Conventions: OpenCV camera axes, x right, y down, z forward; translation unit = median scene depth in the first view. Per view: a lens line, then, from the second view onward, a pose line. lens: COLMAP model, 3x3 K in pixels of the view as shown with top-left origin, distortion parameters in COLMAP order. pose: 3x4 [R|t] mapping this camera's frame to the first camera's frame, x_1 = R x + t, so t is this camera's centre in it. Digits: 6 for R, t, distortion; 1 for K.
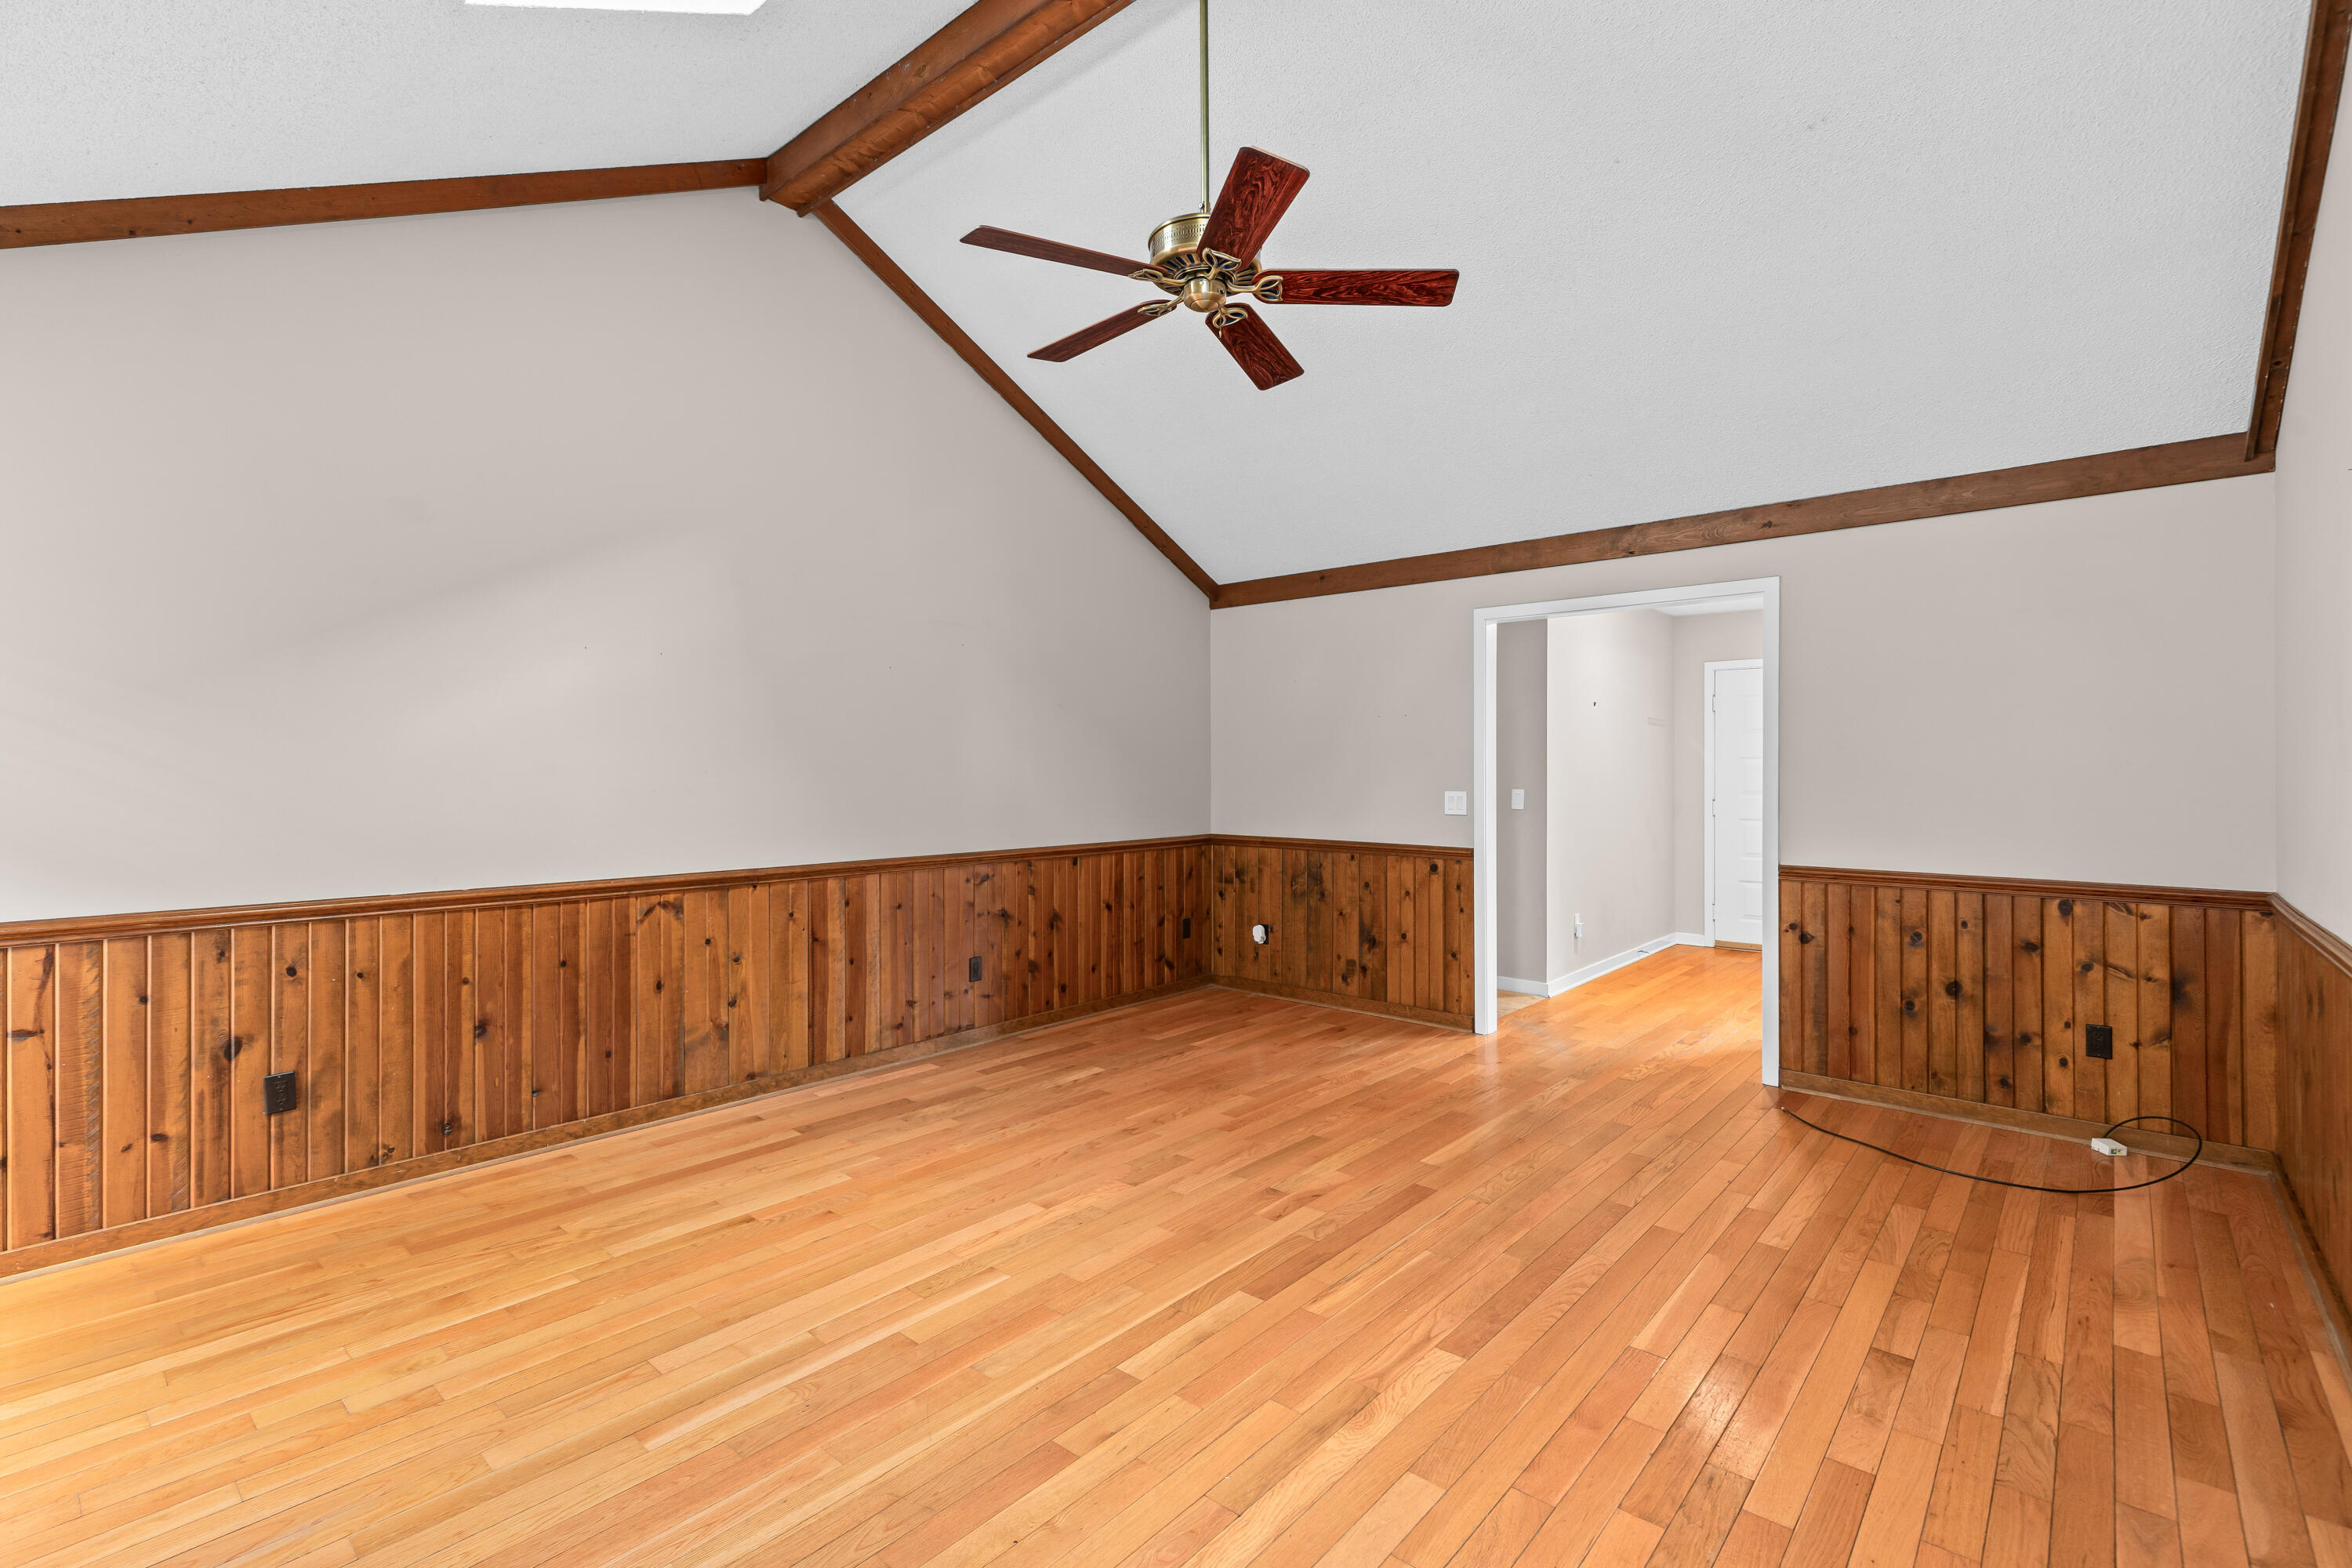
lens RADIAL K [[1051.6, 0, 1186.1], [0, 1051.6, 767.6], [0, 0, 1]] dist [0.004605, -0.001988]
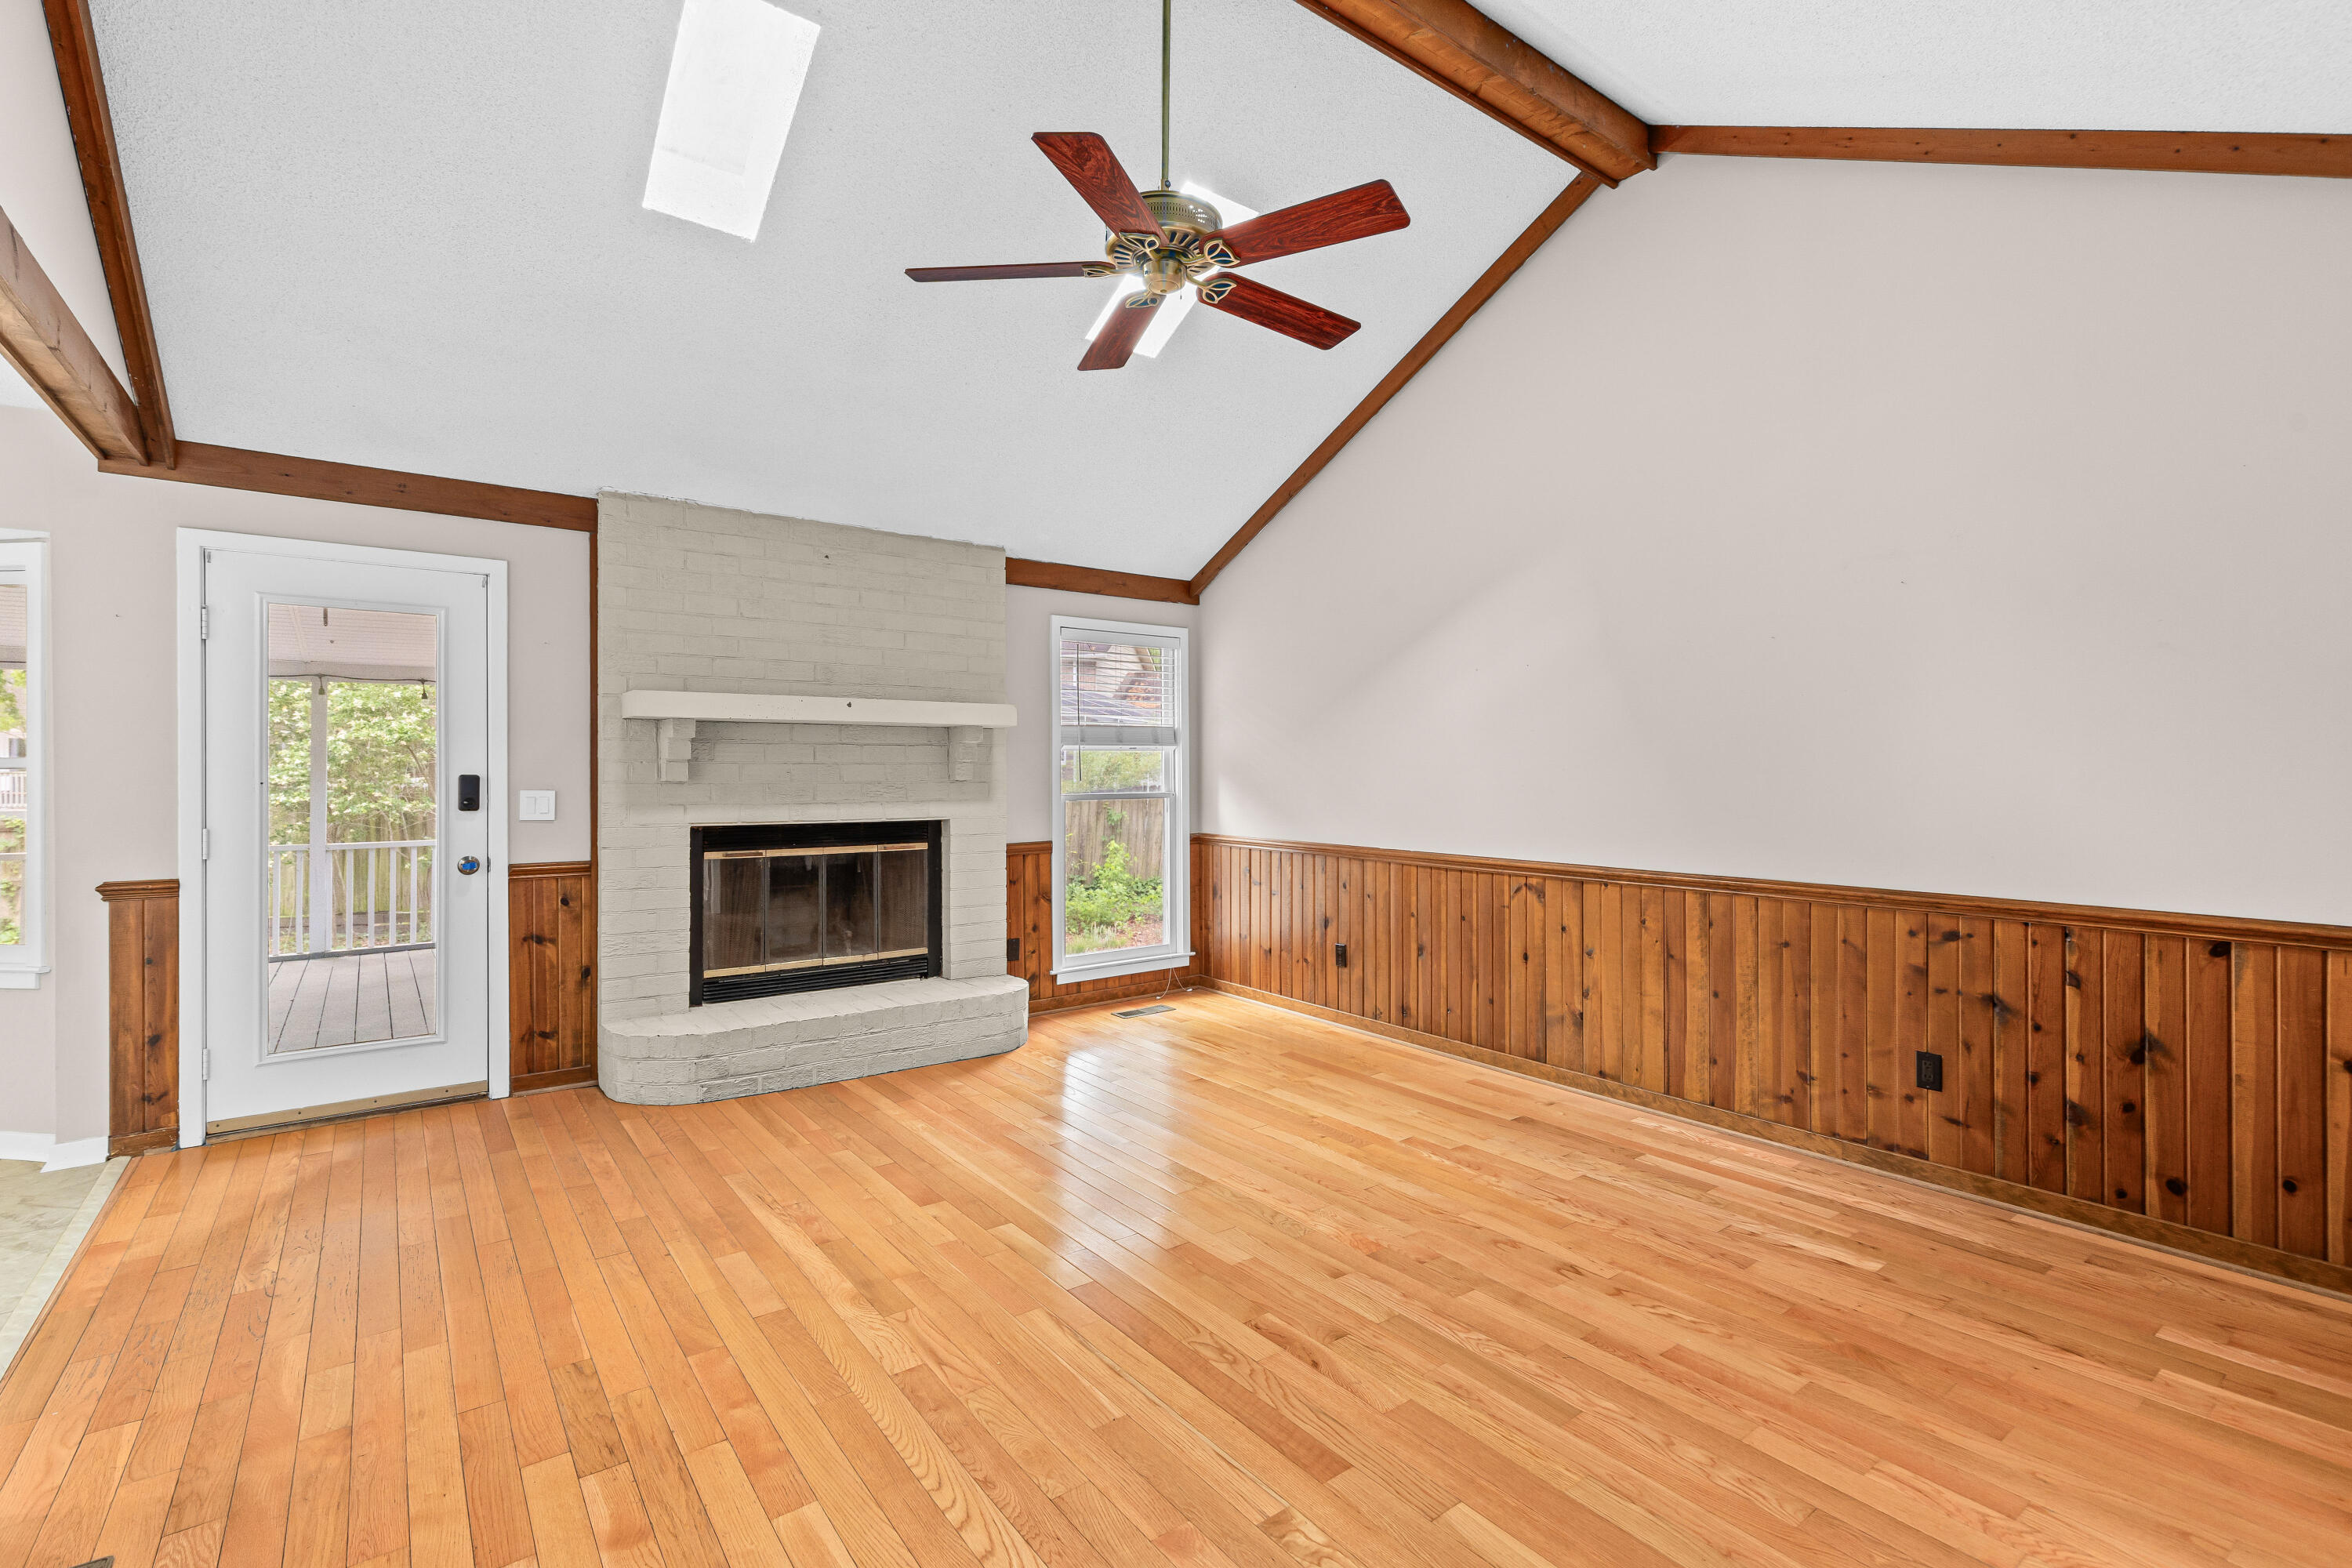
lens RADIAL K [[1051.6, 0, 1186.2], [0, 1051.6, 769.2], [0, 0, 1]] dist [0.004605, -0.001988]
pose [[-0.198257, 0.001652, -0.980149, 0.643622], [-0.000254, 0.999998, 0.001736, 0.001930], [0.980150, 0.000593, -0.198256, 0.808767]]
